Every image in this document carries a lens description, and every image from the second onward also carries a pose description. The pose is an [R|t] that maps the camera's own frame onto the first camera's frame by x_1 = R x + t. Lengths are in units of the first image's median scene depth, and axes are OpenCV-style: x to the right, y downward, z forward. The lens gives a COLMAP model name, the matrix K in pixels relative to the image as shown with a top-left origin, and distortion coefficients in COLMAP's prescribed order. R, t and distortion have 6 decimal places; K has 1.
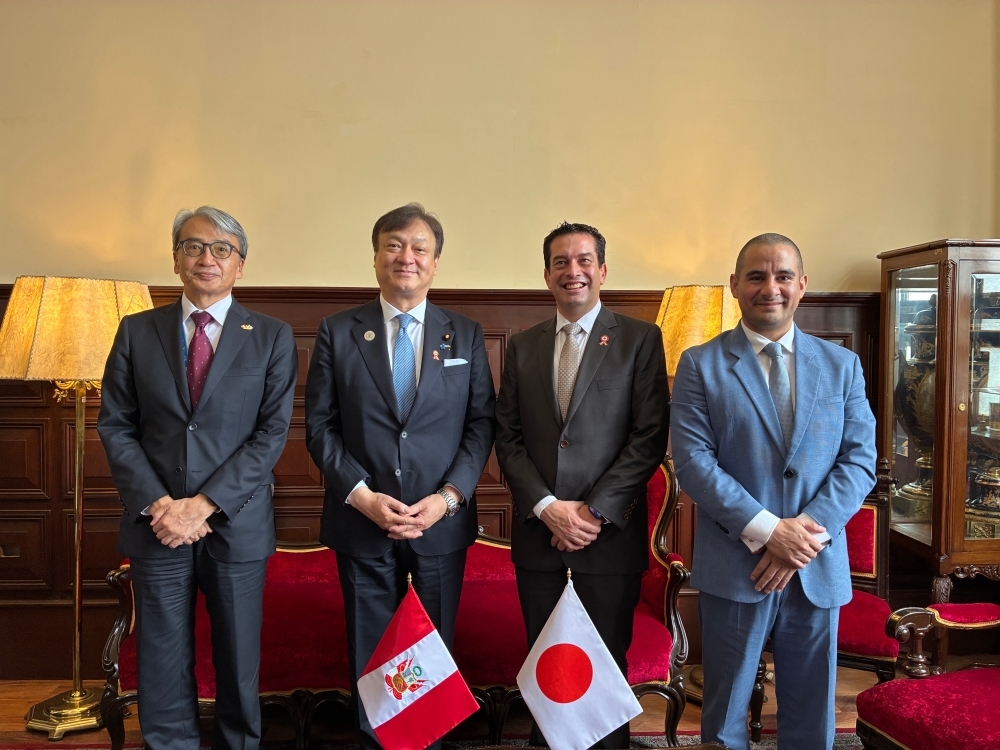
lens RADIAL K [[666.6, 0, 500.0], [0, 666.6, 375.0], [0, 0, 1]] dist [0.080792, -0.076896]
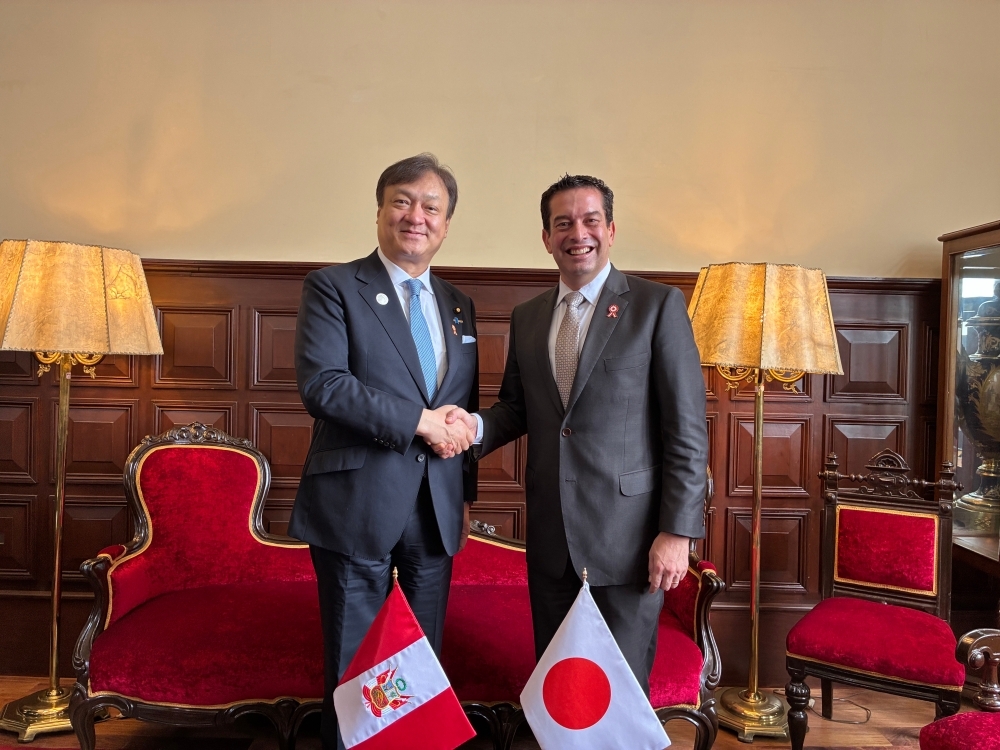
lens RADIAL K [[666.6, 0, 500.0], [0, 666.6, 375.0], [0, 0, 1]] dist [0.080792, -0.076896]
pose [[0.999054, 0.020078, -0.038583, 0.016434], [-0.020664, 0.999676, -0.014842, 0.040274], [0.038273, 0.015625, 0.999145, 0.099310]]
